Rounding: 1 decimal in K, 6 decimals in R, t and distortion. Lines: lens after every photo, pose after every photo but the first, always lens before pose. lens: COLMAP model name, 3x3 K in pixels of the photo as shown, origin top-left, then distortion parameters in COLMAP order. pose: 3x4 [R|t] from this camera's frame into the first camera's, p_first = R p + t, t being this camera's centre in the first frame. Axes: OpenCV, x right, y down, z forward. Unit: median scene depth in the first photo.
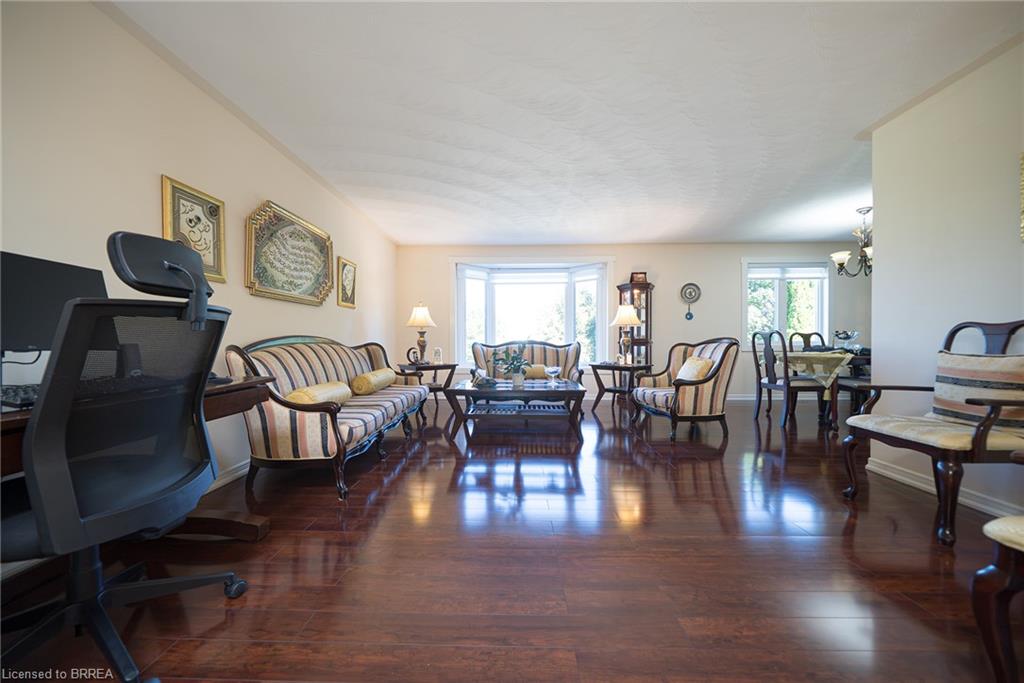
lens RADIAL K [[356.9, 0, 515.4], [0, 356.9, 346.0], [0, 0, 1]] dist [-0.002282, -0.000175]
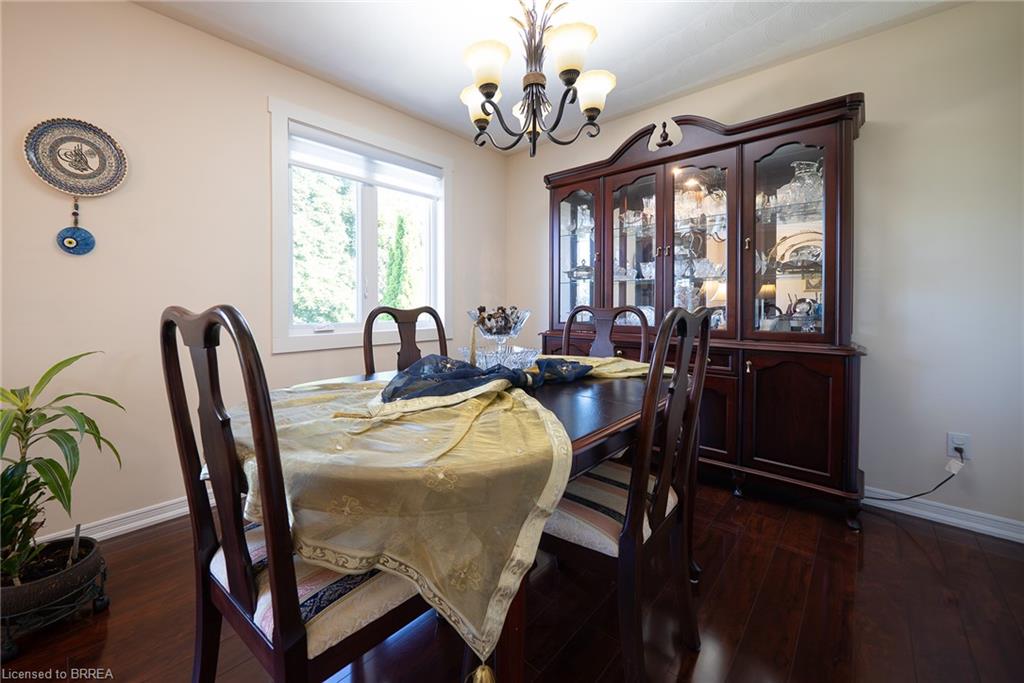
lens RADIAL K [[400.2, 0, 468.6], [0, 400.2, 308.5], [0, 0, 1]] dist [-0.000563, -0.000046]
pose [[0.691843, -0.001955, 0.722046, 0.632224], [0.004457, 0.999989, -0.001563, -0.039201], [-0.722034, 0.004300, 0.691844, 0.752014]]
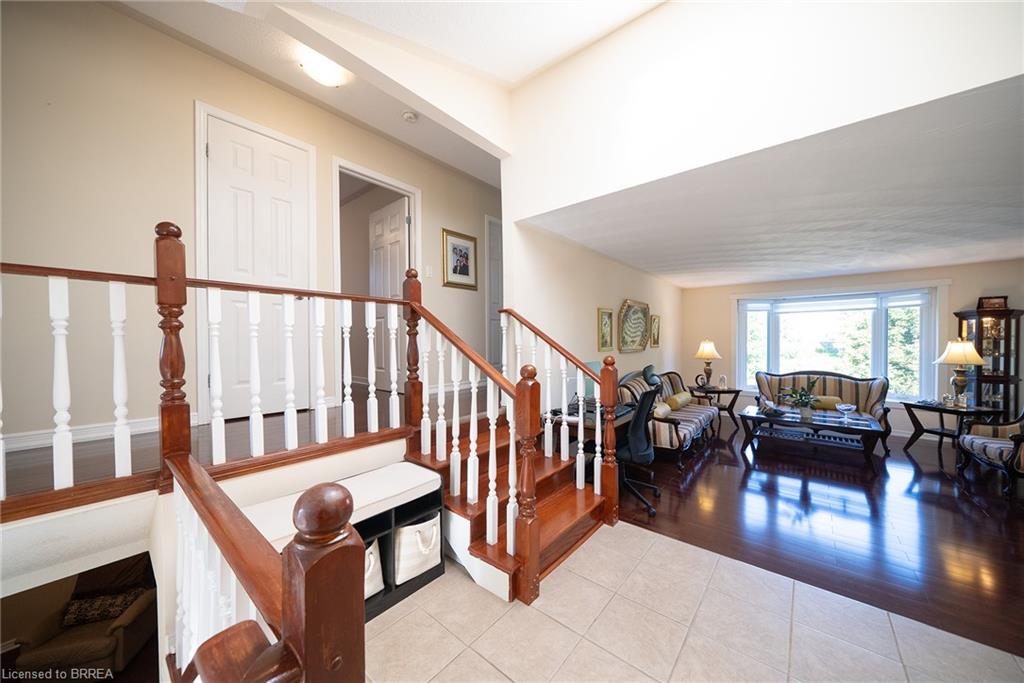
lens RADIAL K [[358.4, 0, 506.7], [0, 358.4, 347.2], [0, 0, 1]] dist [-0.001010, -0.000070]
pose [[0.769275, 0.007733, -0.638871, 0.000805], [-0.003712, 0.999964, 0.007634, -0.116367], [0.638907, -0.003501, 0.769276, -0.511827]]
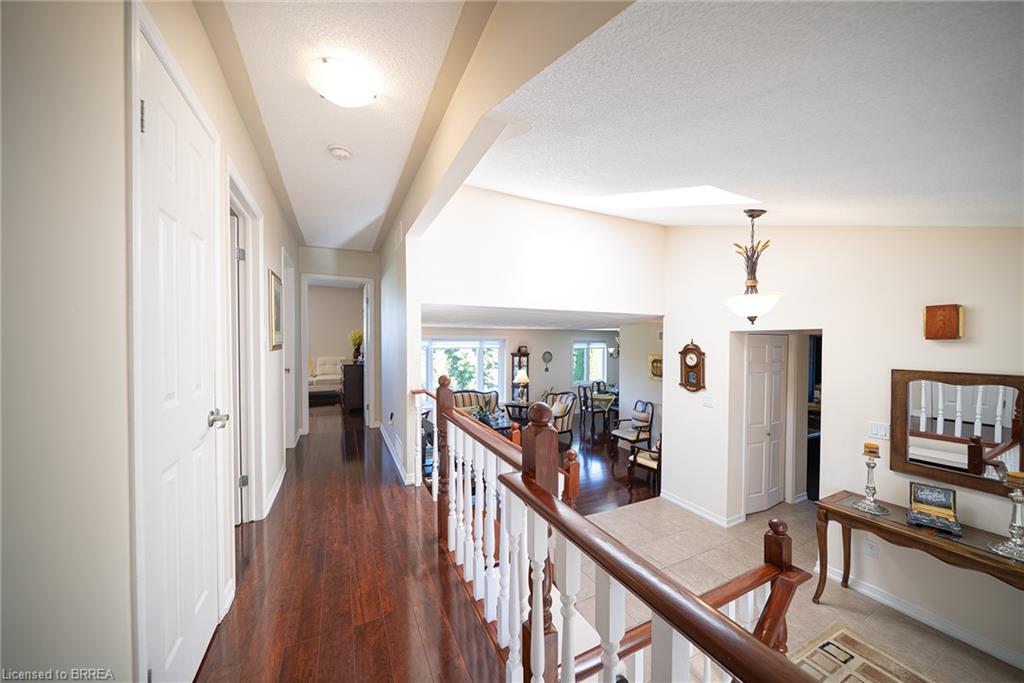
lens RADIAL K [[356.9, 0, 515.4], [0, 356.9, 346.0], [0, 0, 1]] dist [-0.002282, -0.000175]
pose [[0.889097, -0.001924, 0.457716, -0.636819], [-0.001754, 0.999969, 0.007611, -0.289564], [-0.457716, -0.007570, 0.889066, -0.705674]]
